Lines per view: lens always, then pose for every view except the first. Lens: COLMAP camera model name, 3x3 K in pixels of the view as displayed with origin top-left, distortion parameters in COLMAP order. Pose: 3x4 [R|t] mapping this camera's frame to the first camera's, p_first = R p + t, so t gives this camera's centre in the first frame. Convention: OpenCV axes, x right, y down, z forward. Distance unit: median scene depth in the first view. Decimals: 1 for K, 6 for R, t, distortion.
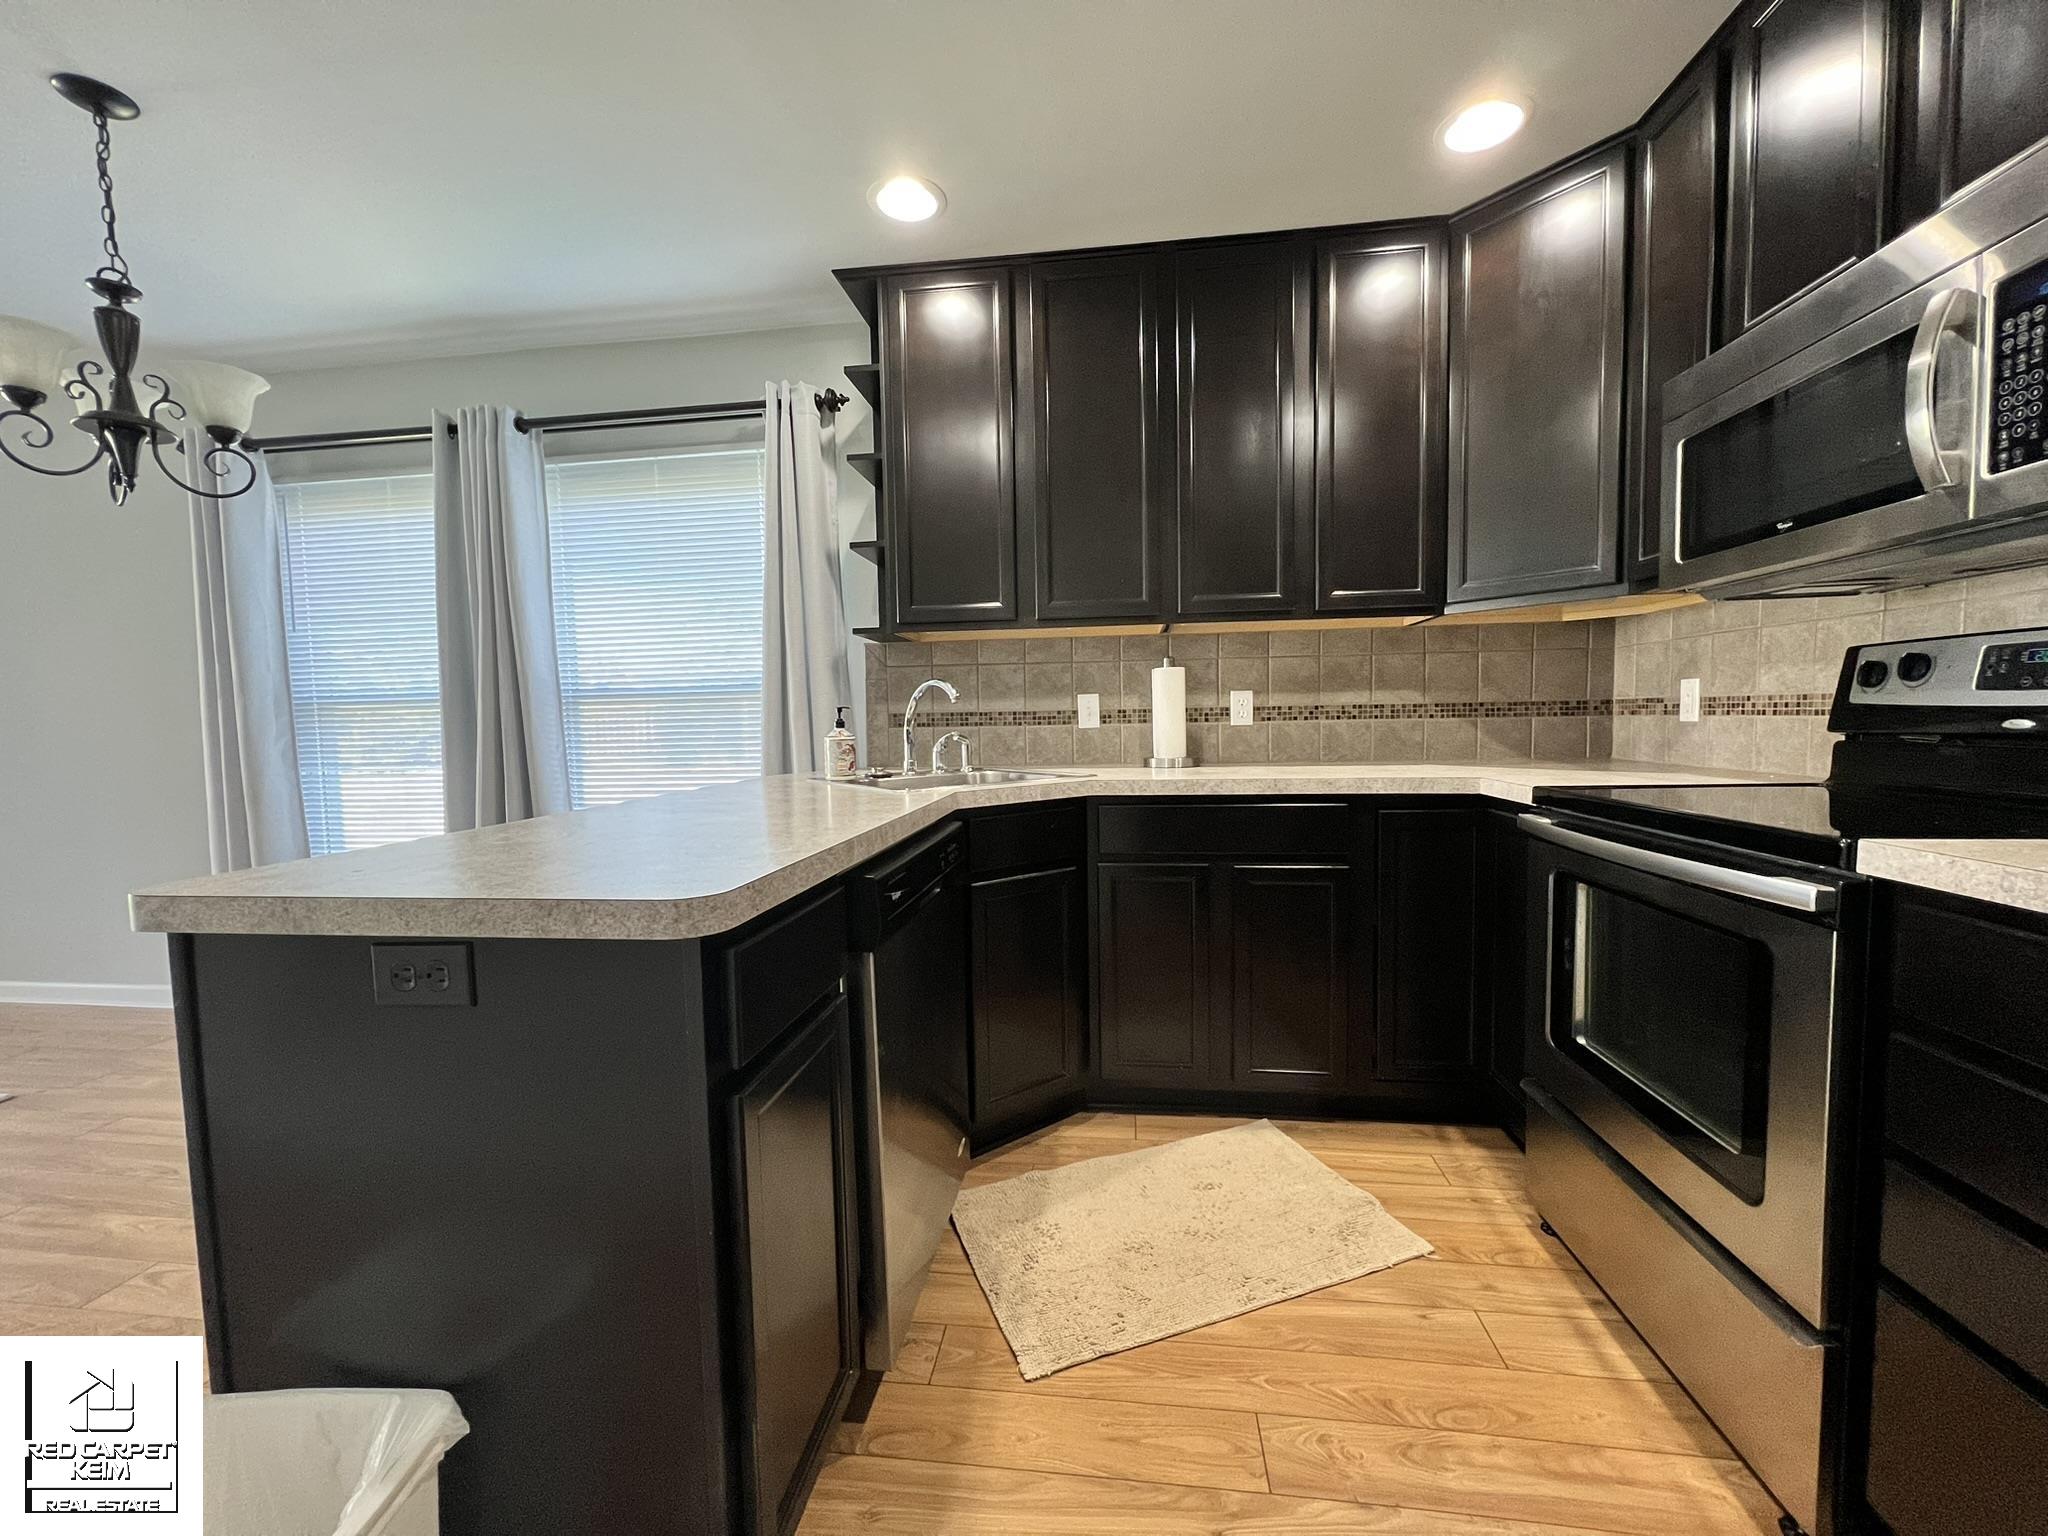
lens RADIAL K [[821.9, 0, 1025.1], [0, 821.9, 760.3], [0, 0, 1]] dist [0.000804, 0.000111]
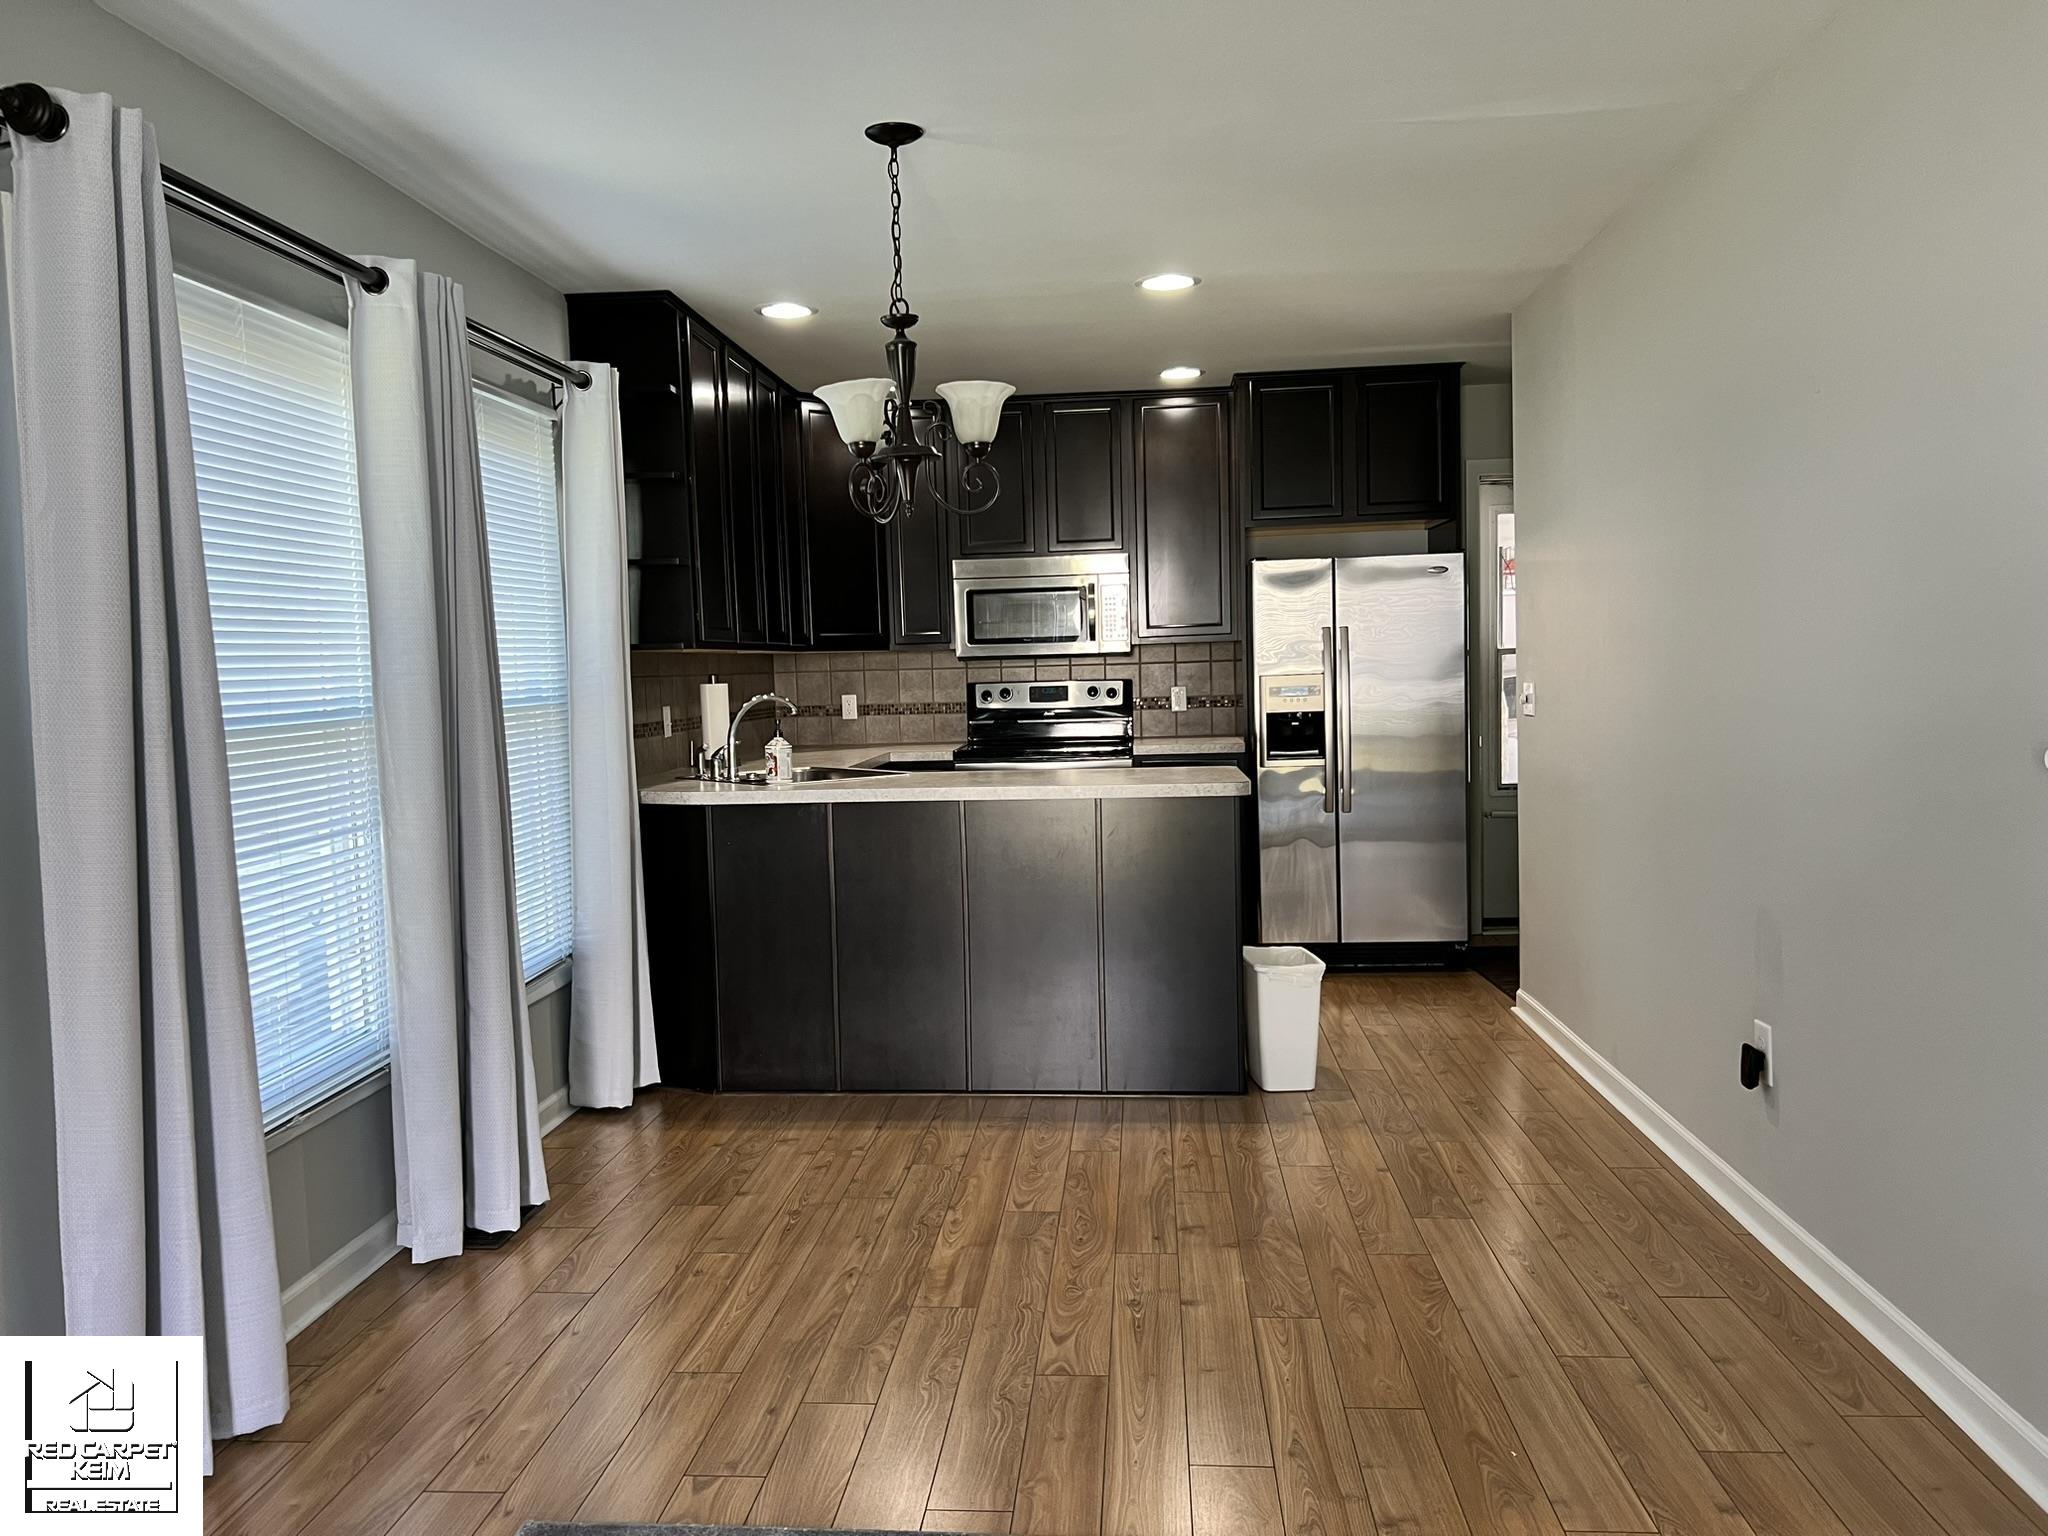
lens RADIAL K [[1544.0, 0, 1023.7], [0, 1544.0, 768.7], [0, 0, 1]] dist [0.013676, 0.000220]
pose [[-0.049261, -0.050467, 0.997510, -2.557273], [0.079307, 0.995372, 0.054276, -0.094483], [-0.995632, 0.081783, -0.045030, 0.824401]]
